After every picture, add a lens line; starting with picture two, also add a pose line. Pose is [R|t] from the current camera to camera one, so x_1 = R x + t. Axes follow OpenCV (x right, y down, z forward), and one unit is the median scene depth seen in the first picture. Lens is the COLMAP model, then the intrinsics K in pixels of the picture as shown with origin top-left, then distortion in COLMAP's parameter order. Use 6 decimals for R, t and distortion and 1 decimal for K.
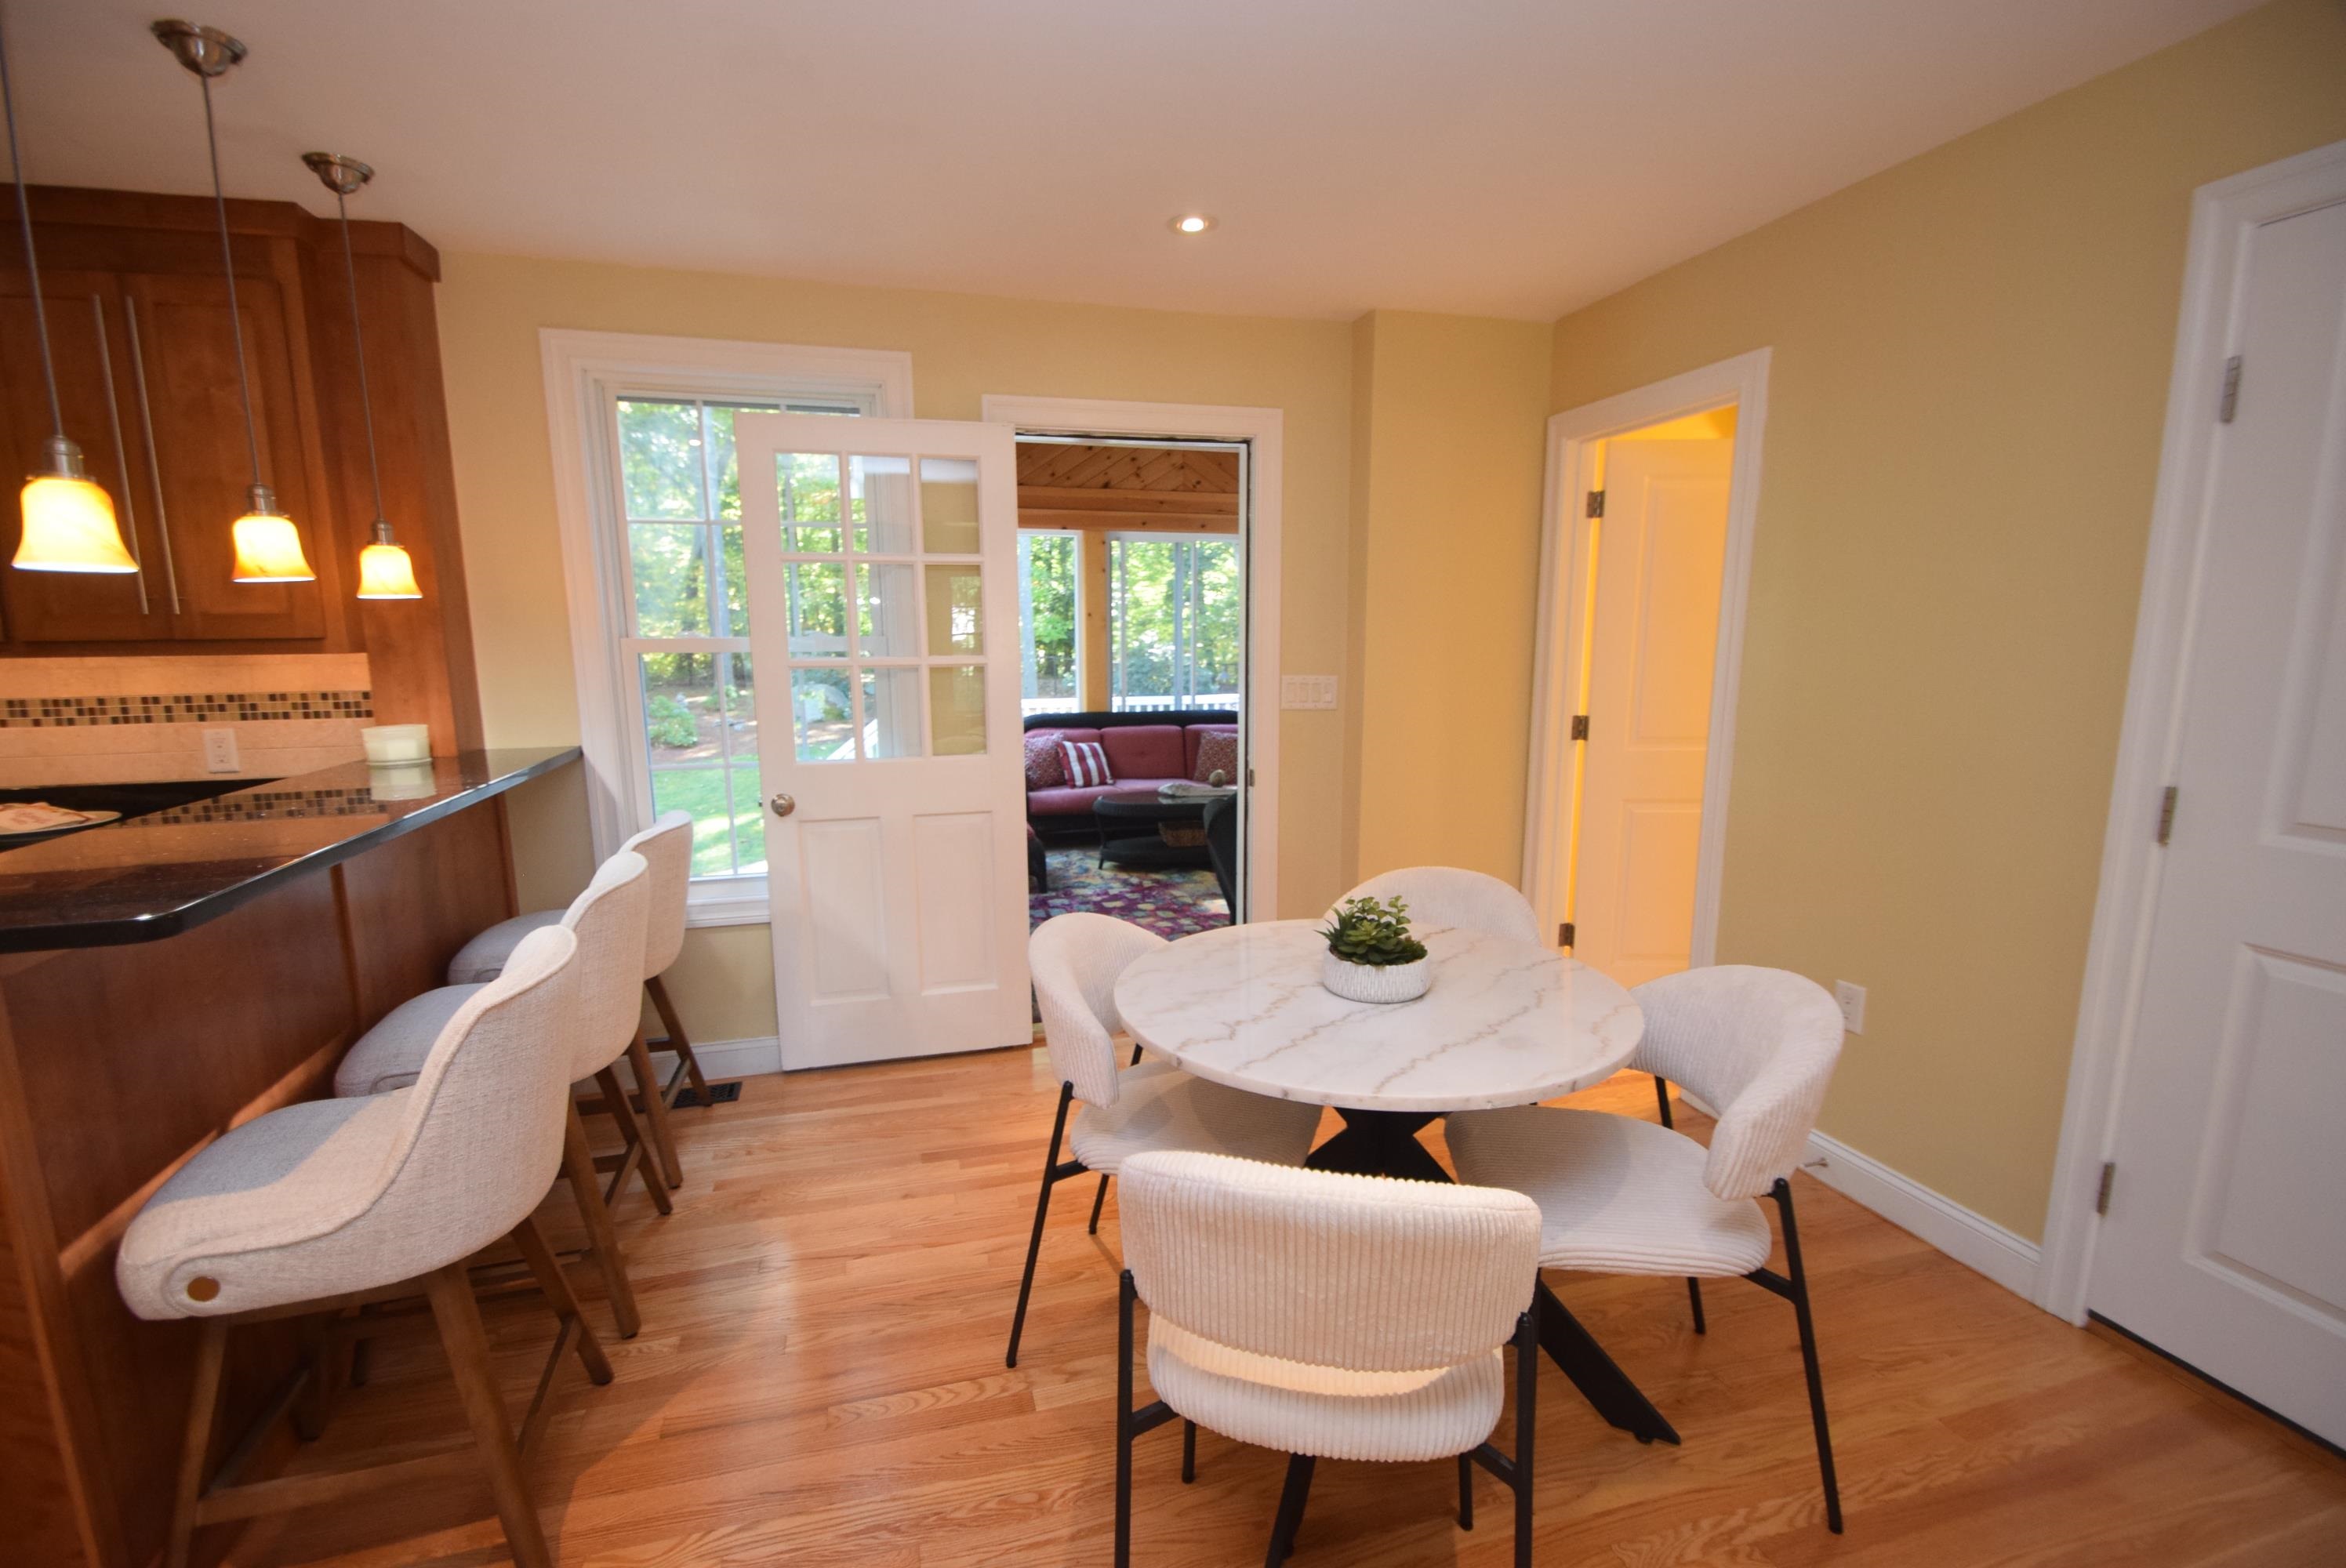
lens RADIAL K [[1019.1, 0, 1156.3], [0, 1019.1, 812.7], [0, 0, 1]] dist [0.008272, -0.014110]
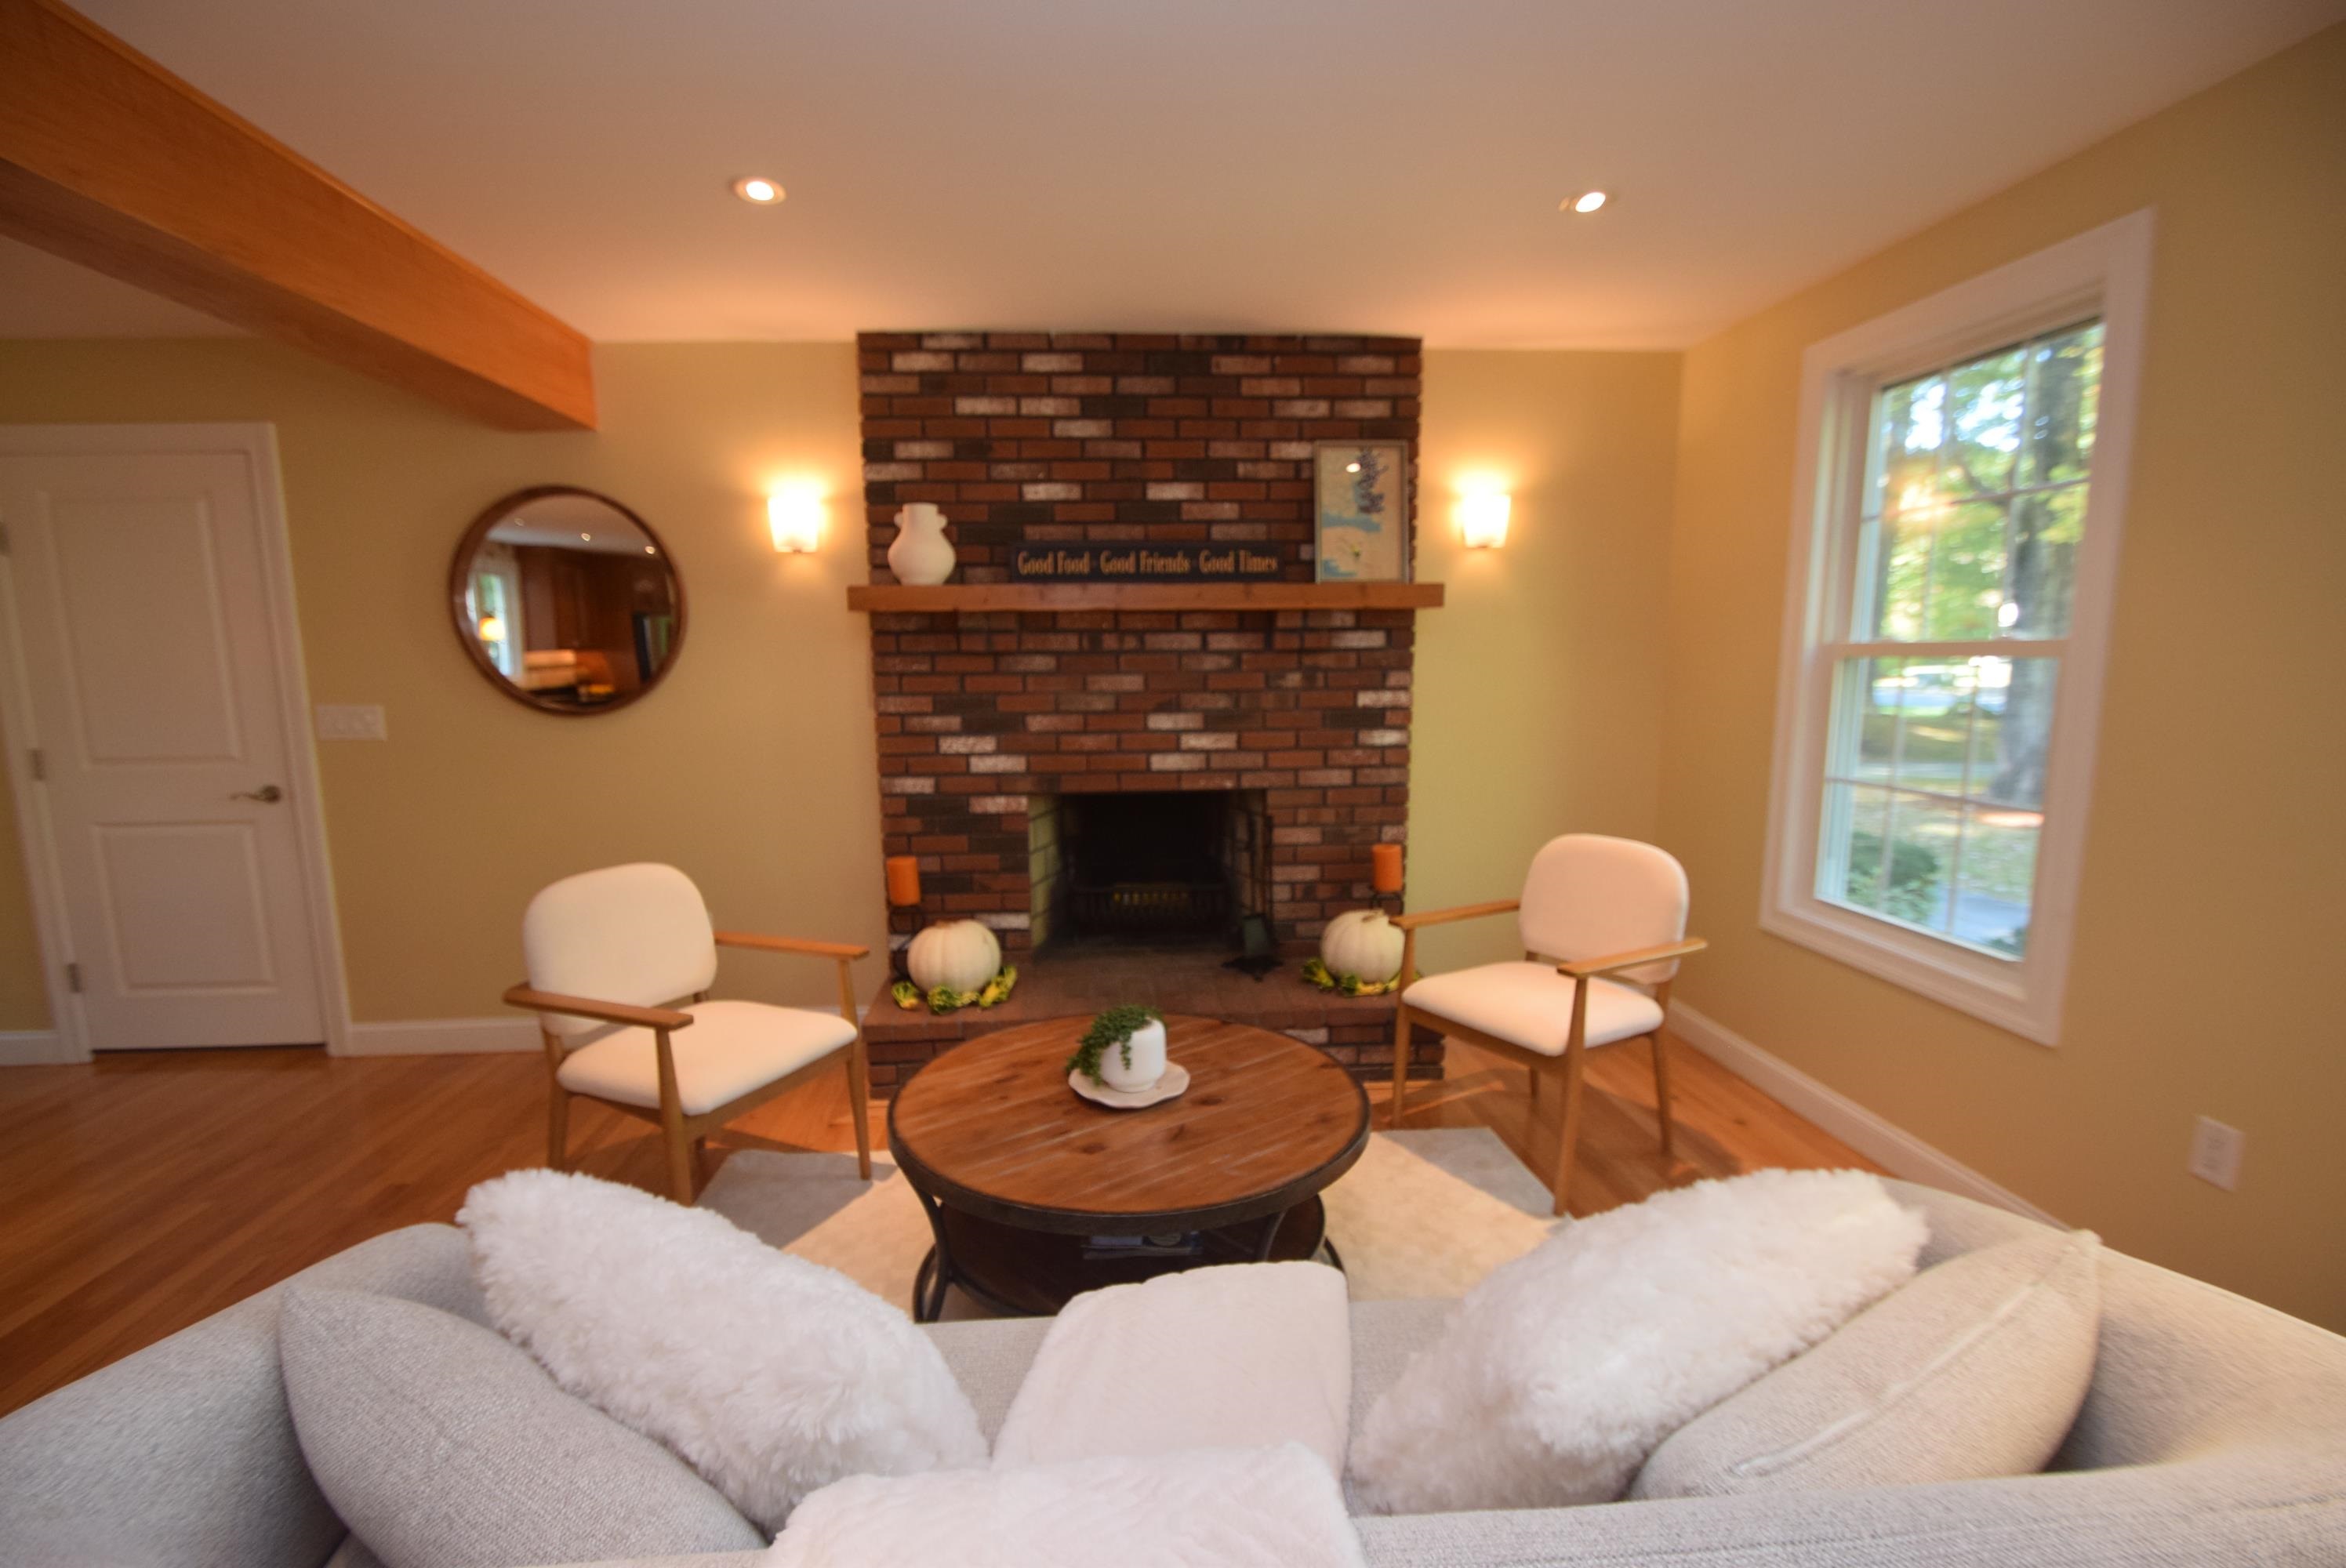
lens RADIAL K [[1019.1, 0, 1156.3], [0, 1019.1, 812.7], [0, 0, 1]] dist [0.008272, -0.014110]
pose [[0.198399, -0.139332, 0.970167, -0.274303], [0.178823, 0.978375, 0.103941, 0.185107], [-0.963670, 0.152866, 0.219024, -0.958700]]
